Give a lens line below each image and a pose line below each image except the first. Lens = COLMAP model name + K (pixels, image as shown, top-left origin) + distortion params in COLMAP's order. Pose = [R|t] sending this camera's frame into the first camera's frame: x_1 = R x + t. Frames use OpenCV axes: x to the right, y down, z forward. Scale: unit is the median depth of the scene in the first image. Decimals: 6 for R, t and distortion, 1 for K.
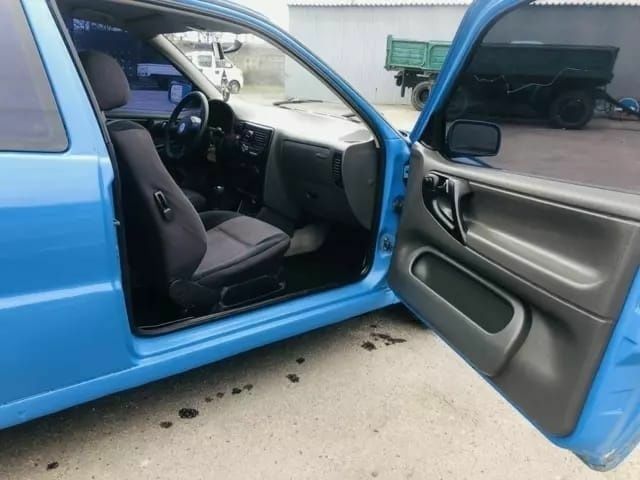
lens RADIAL K [[476.5, 0, 320.0], [0, 476.5, 240.0], [0, 0, 1]] dist [0.002883, -0.003926]
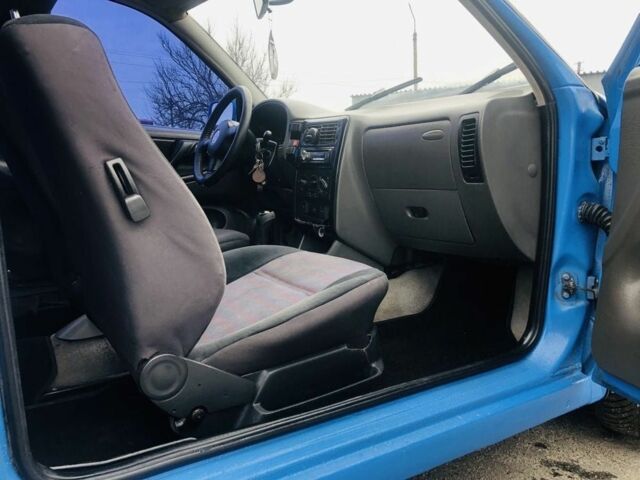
lens RADIAL K [[476.5, 0, 320.0], [0, 476.5, 240.0], [0, 0, 1]] dist [0.002883, -0.003926]
pose [[0.988623, -0.051144, -0.141453, -0.057209], [0.023759, 0.981710, -0.188895, 0.051981], [0.148526, 0.183385, 0.971756, 0.434101]]
